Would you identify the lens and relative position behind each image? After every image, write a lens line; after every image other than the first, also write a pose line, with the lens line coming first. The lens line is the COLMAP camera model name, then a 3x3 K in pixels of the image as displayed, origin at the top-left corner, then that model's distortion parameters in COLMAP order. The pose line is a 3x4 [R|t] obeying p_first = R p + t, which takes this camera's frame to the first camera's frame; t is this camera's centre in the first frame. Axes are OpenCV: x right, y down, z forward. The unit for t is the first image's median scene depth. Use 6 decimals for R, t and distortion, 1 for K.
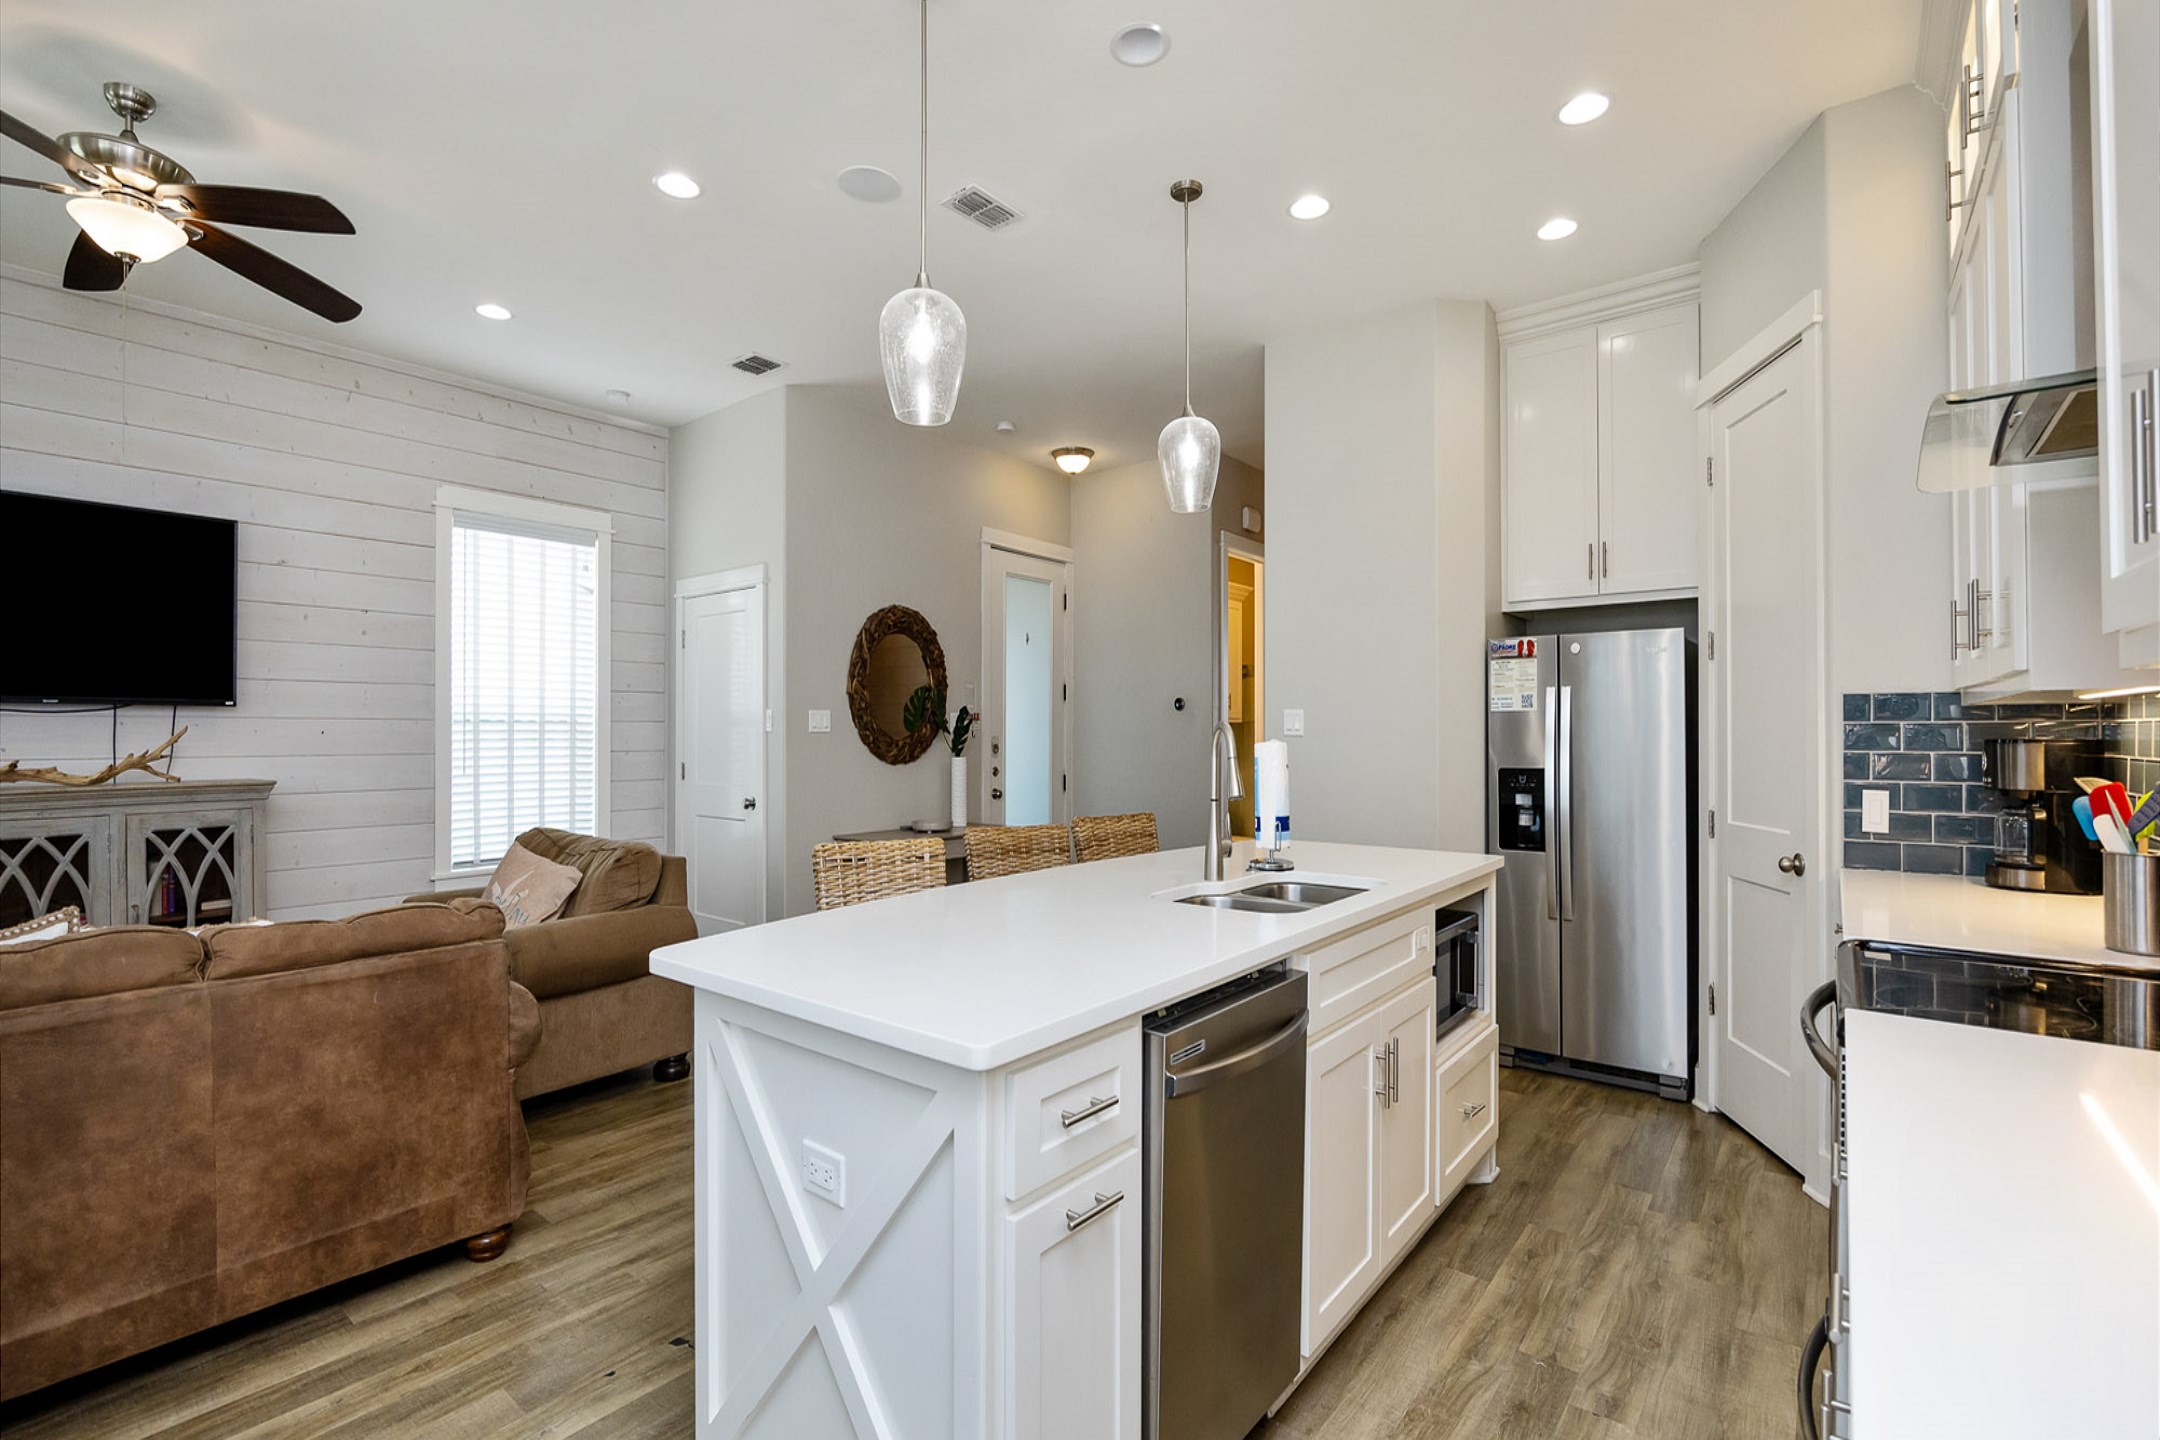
lens RADIAL K [[951.8, 0, 1076.1], [0, 951.8, 726.9], [0, 0, 1]] dist [-0.013382, 0.000621]
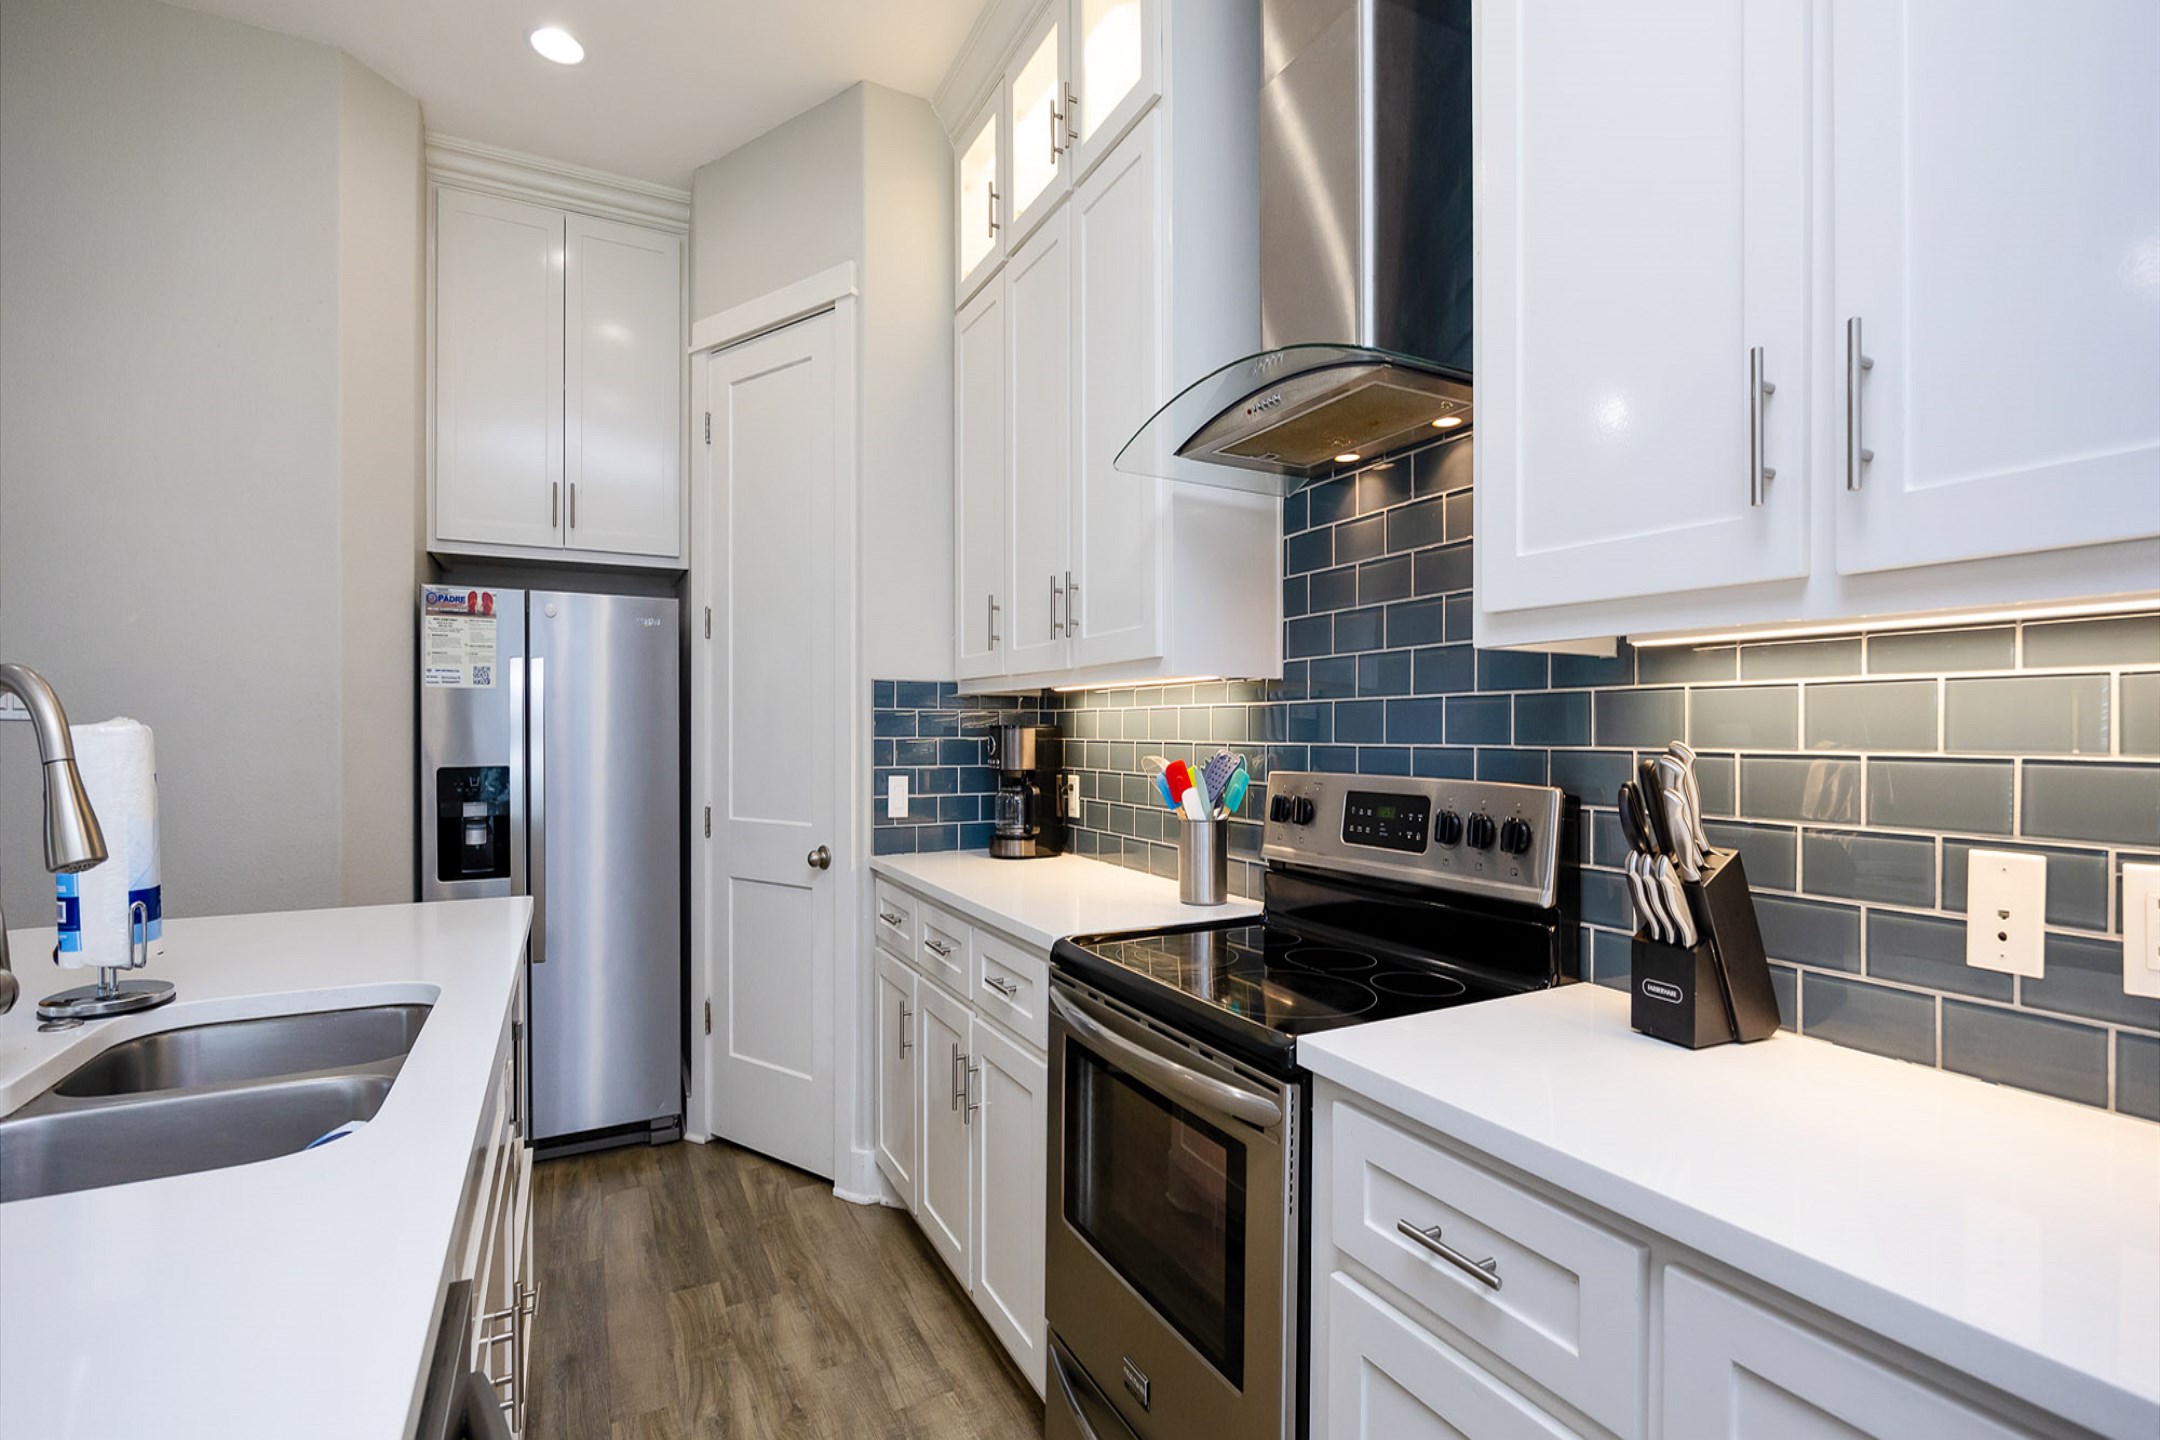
lens RADIAL K [[951.8, 0, 1084.8], [0, 951.8, 734.8], [0, 0, 1]] dist [-0.013382, 0.000621]
pose [[0.403795, -0.003084, 0.914844, -0.008581], [-0.008660, 0.999937, 0.007194, 0.012914], [-0.914808, -0.010827, 0.403743, 0.372273]]
